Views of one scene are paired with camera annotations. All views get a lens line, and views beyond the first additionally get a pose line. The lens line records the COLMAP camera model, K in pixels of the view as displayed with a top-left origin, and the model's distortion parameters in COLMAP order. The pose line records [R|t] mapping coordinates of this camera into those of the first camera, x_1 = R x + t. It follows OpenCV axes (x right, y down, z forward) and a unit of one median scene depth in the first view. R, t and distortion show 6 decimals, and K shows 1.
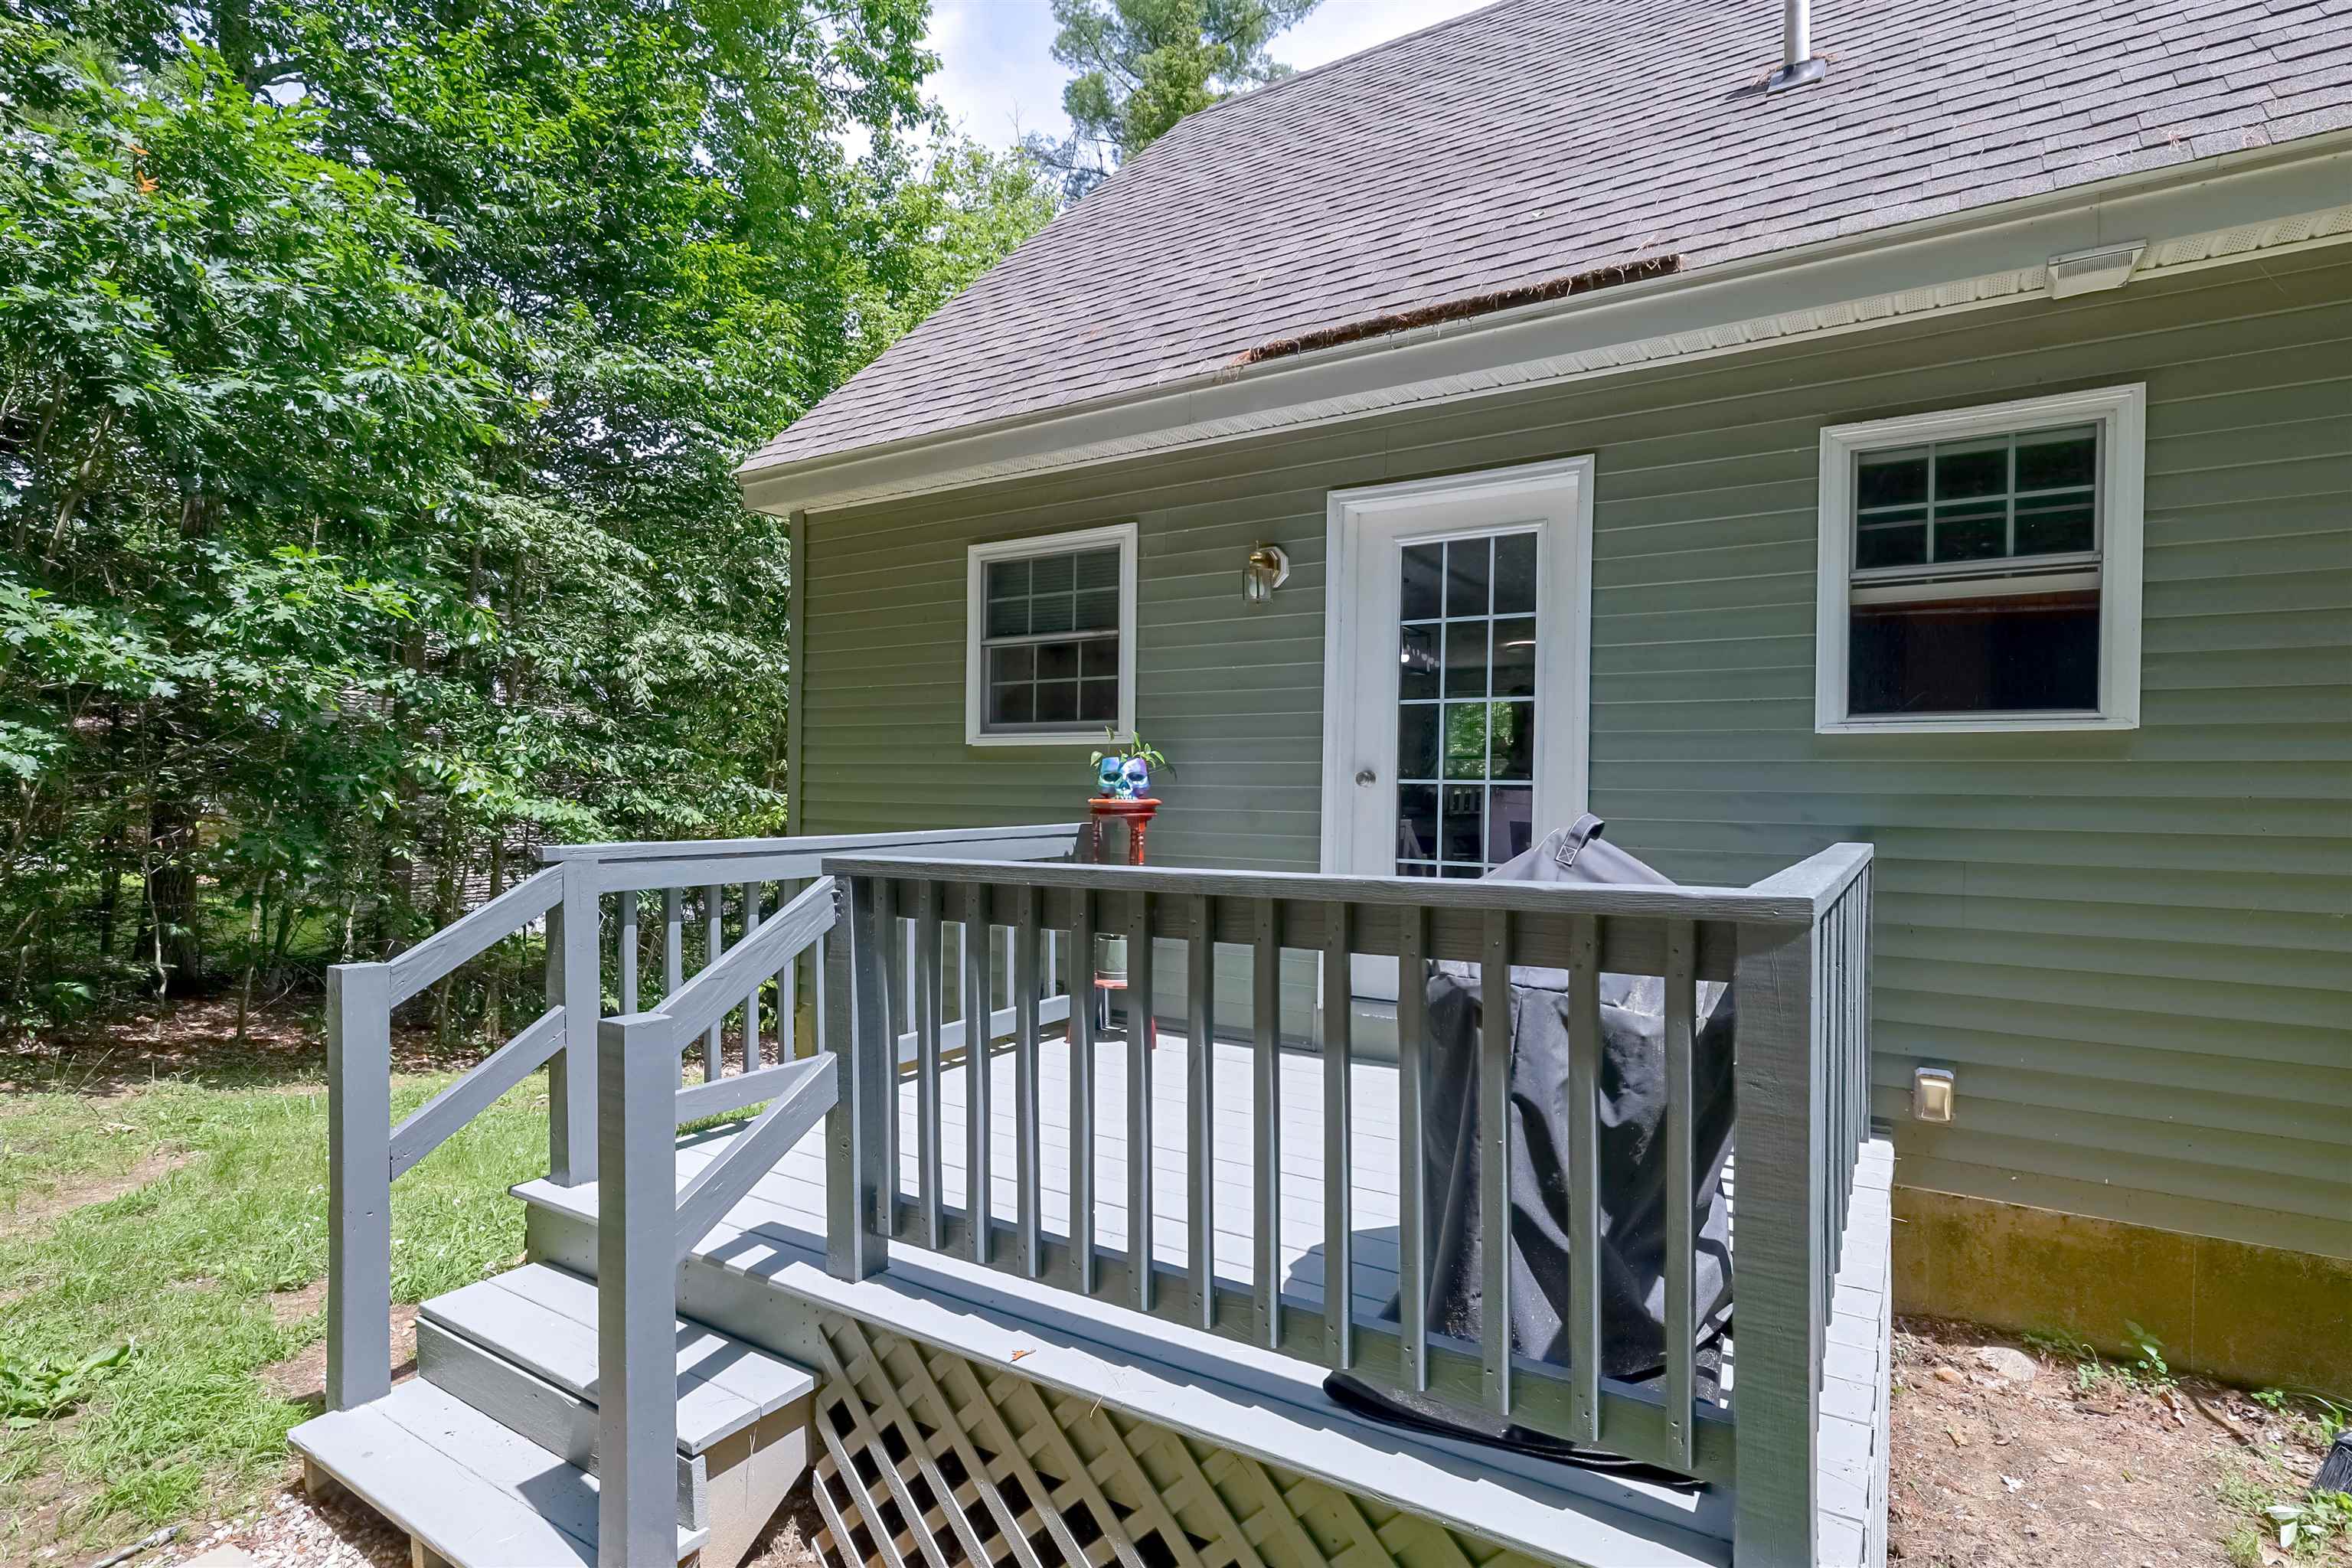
lens RADIAL K [[998.3, 0, 1177.9], [0, 998.3, 792.4], [0, 0, 1]] dist [-0.000805, -0.000313]
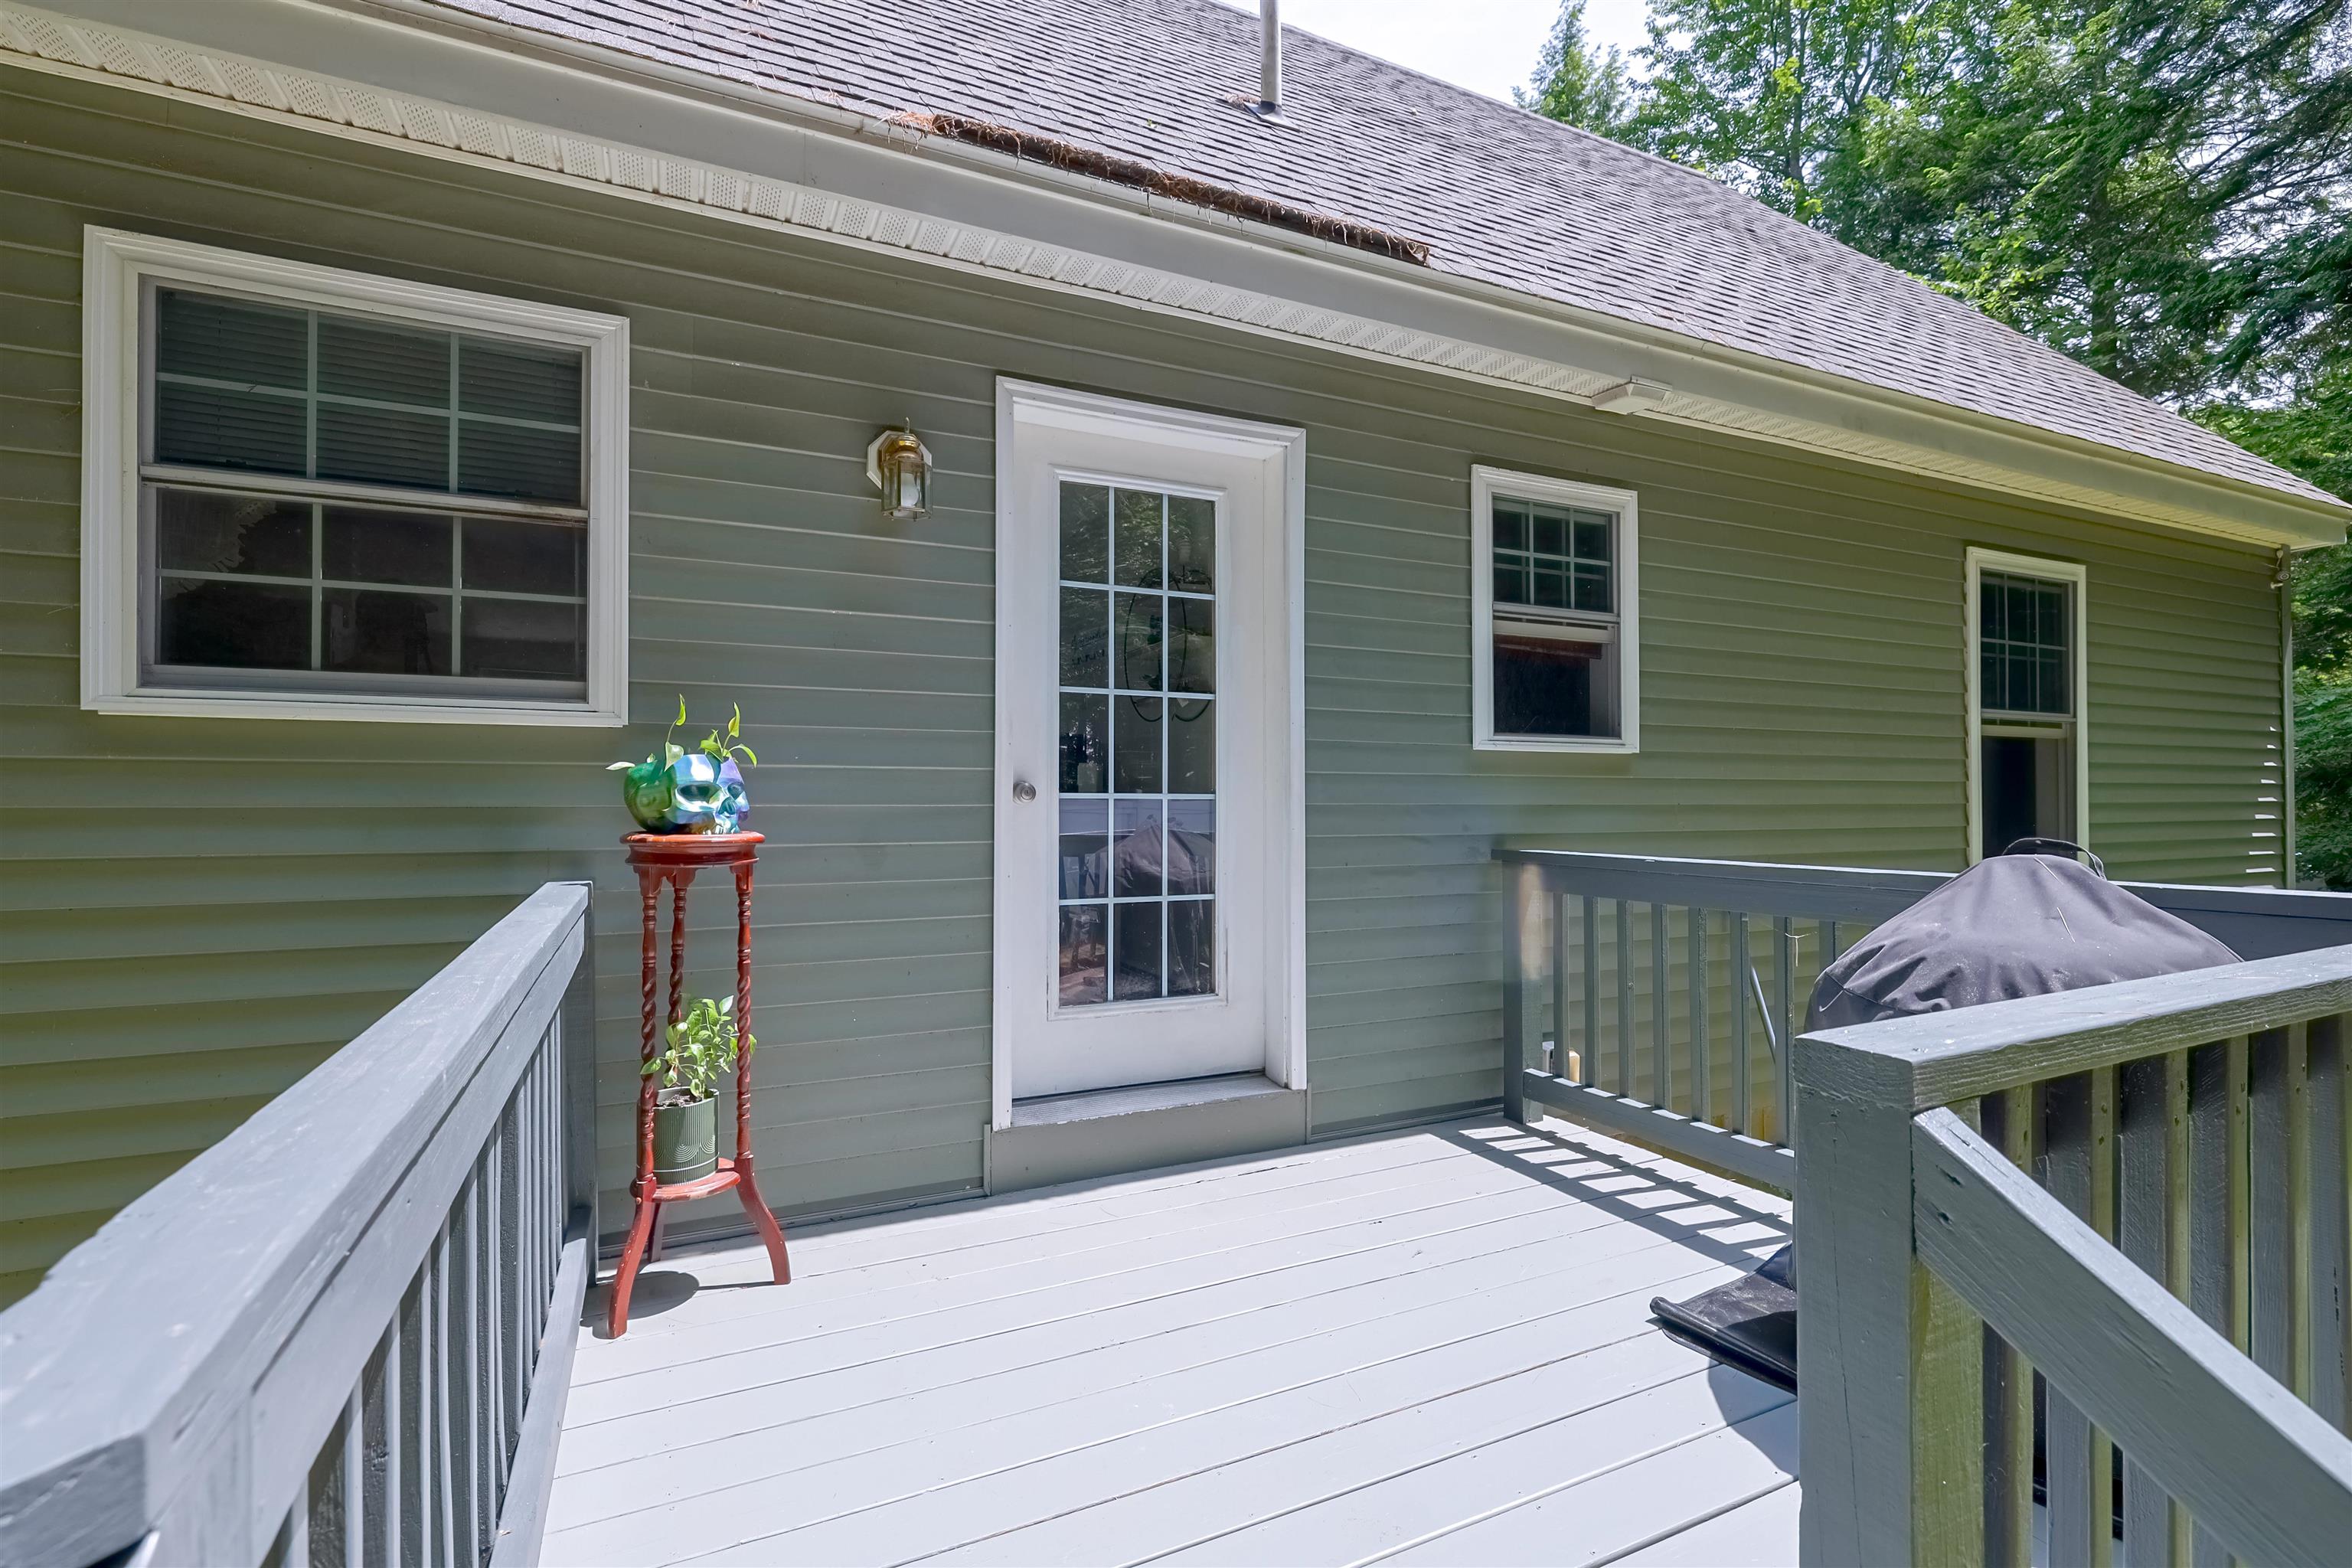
lens RADIAL K [[1066.5, 0, 1176.0], [0, 1066.5, 784.0], [0, 0, 1]] dist [0.000249, -0.000437]
pose [[0.582162, -0.002348, 0.813069, -0.401595], [0.006256, 0.999979, -0.001592, -0.019001], [-0.813049, 0.006014, 0.582165, 0.503845]]
